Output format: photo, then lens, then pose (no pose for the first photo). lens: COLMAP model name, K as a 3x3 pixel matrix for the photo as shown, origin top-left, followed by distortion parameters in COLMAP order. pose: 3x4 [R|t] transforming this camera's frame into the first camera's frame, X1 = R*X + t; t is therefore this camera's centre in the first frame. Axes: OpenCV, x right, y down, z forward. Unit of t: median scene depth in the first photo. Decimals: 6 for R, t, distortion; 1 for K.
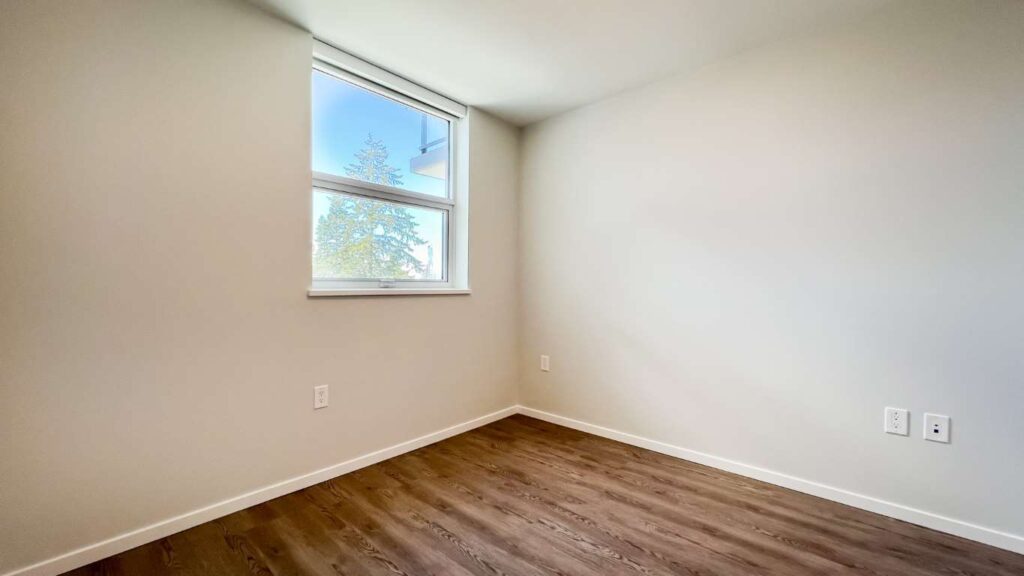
lens RADIAL K [[397.4, 0, 510.0], [0, 397.4, 287.4], [0, 0, 1]] dist [-0.000454, -0.000026]
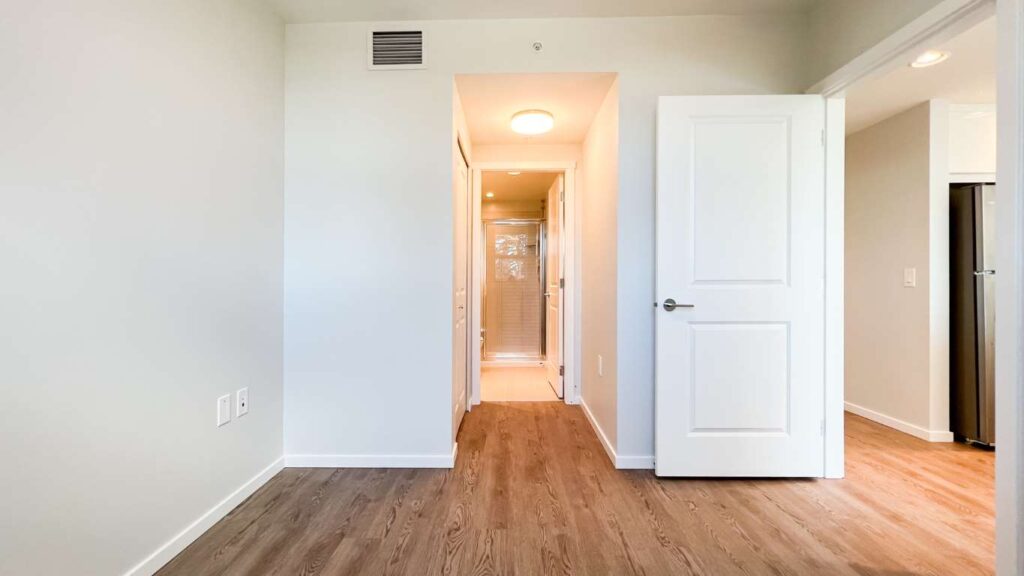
lens RADIAL K [[404.4, 0, 511.6], [0, 404.4, 287.4], [0, 0, 1]] dist [0.002388, 0.000393]
pose [[-0.656966, 0.006895, 0.753888, -0.184636], [0.002647, 0.999973, -0.006840, 0.066023], [-0.753915, -0.002498, -0.656967, 1.180411]]
